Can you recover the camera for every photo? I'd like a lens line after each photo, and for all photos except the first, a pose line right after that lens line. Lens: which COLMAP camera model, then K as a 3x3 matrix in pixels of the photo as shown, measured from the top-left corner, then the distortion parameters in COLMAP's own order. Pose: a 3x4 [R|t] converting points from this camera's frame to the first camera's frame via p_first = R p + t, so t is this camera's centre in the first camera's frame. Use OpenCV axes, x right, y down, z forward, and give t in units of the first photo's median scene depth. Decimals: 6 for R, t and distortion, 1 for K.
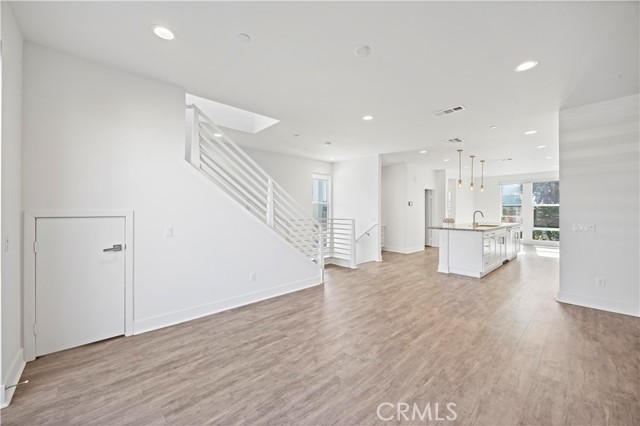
lens RADIAL K [[247.6, 0, 319.6], [0, 247.6, 213.0], [0, 0, 1]] dist [-0.006583, 0.001108]
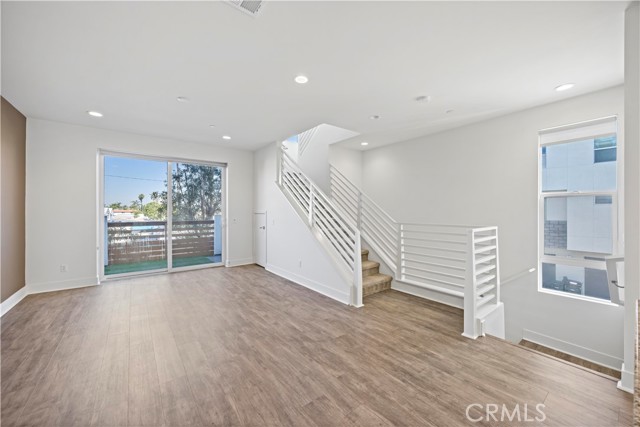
lens RADIAL K [[247.6, 0, 322.4], [0, 247.6, 208.7], [0, 0, 1]] dist [-0.006583, 0.001108]
pose [[-0.079261, -0.007643, -0.996825, 0.991837], [-0.010710, 0.999919, -0.006816, -0.011136], [0.996796, 0.010136, -0.079337, 1.234906]]
